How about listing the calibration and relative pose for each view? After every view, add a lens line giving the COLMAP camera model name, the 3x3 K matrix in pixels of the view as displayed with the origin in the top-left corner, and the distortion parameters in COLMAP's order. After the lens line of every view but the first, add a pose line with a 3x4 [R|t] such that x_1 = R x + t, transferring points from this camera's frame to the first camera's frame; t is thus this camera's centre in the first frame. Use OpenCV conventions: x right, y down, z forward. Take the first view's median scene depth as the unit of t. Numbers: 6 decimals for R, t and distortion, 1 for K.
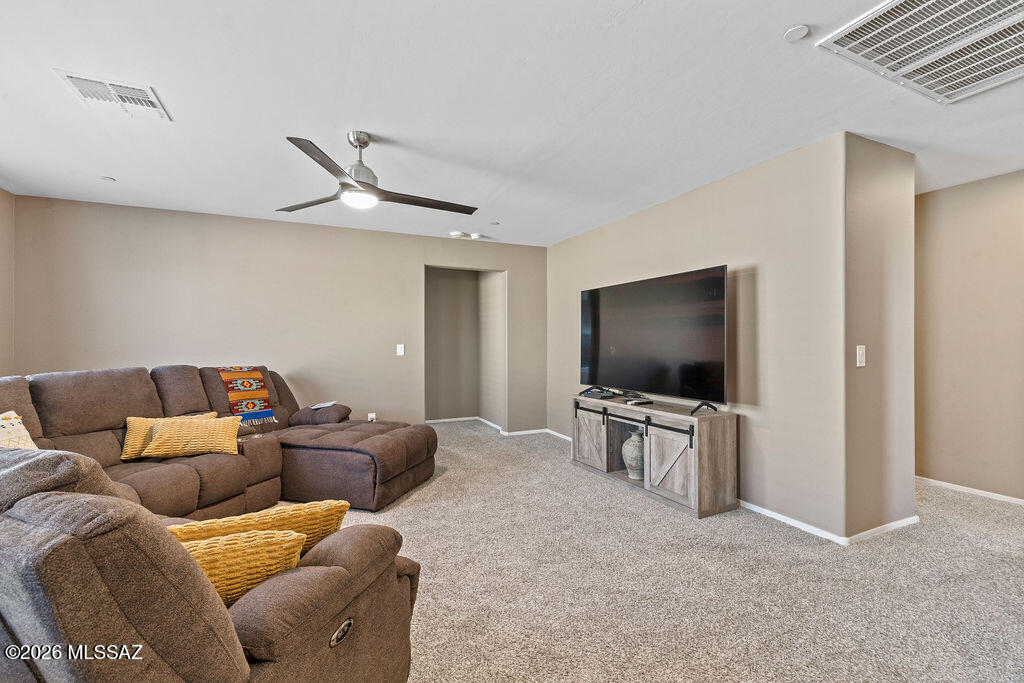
lens RADIAL K [[433.0, 0, 508.0], [0, 433.0, 347.8], [0, 0, 1]] dist [-0.000153, 0.000096]
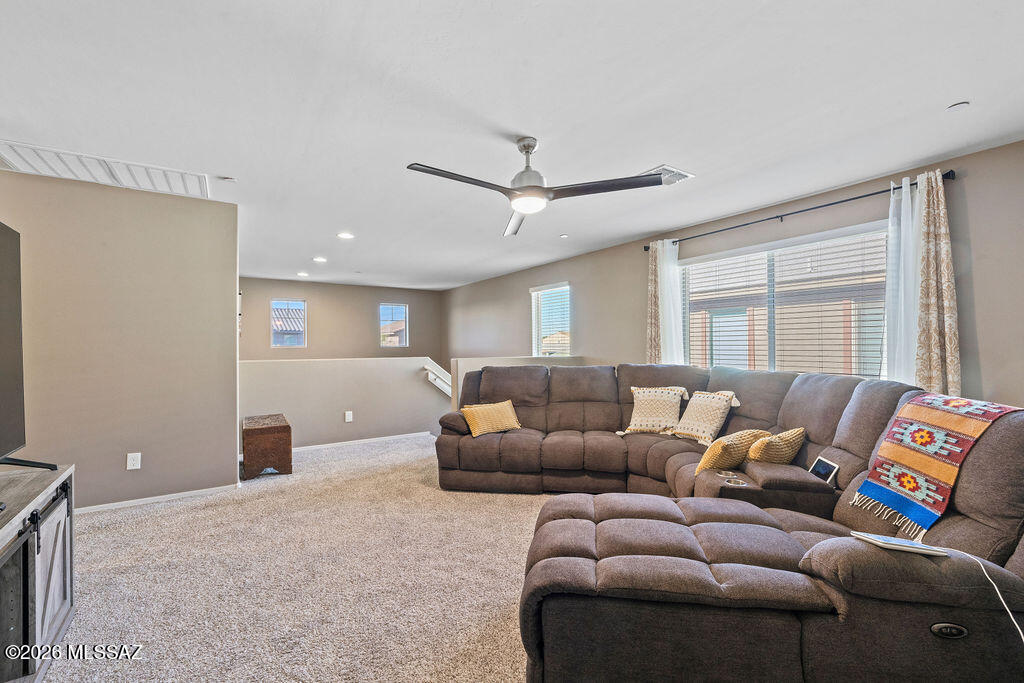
lens RADIAL K [[433.0, 0, 508.0], [0, 433.0, 347.8], [0, 0, 1]] dist [-0.000153, 0.000096]
pose [[-0.987676, 0.012224, -0.156033, -0.099203], [0.008565, 0.999673, 0.024105, -0.026587], [0.156277, 0.022471, -0.987458, 1.408396]]
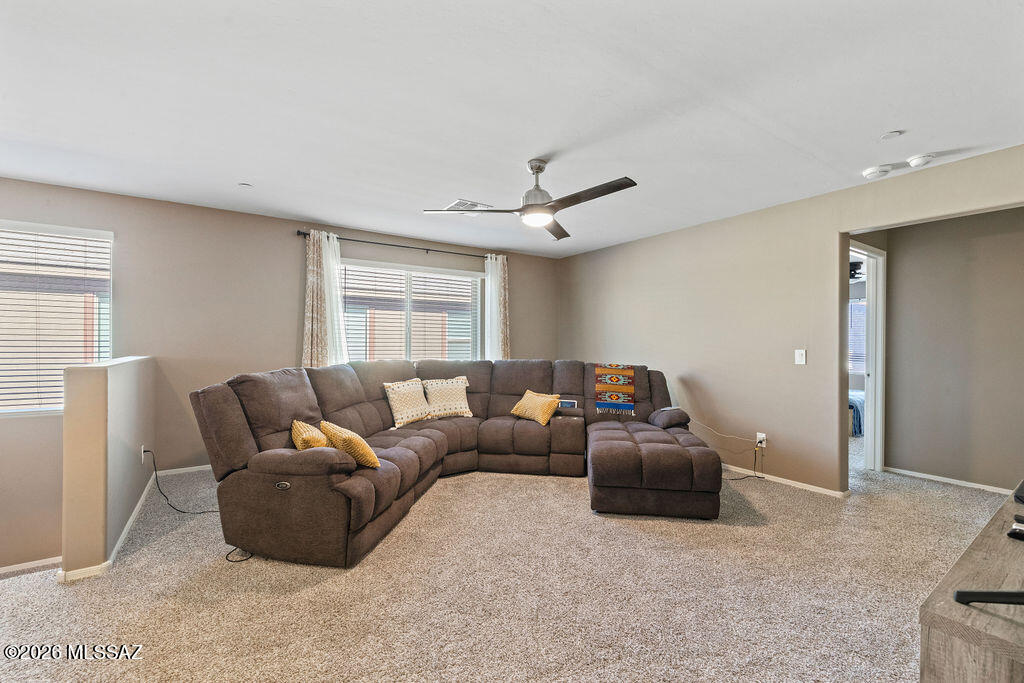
lens RADIAL K [[433.0, 0, 508.0], [0, 433.0, 347.8], [0, 0, 1]] dist [-0.000153, 0.000096]
pose [[0.153035, 0.014109, -0.988120, 0.548078], [-0.025277, 0.999627, 0.010358, -0.008076], [0.987897, 0.023392, 0.153335, 0.529777]]
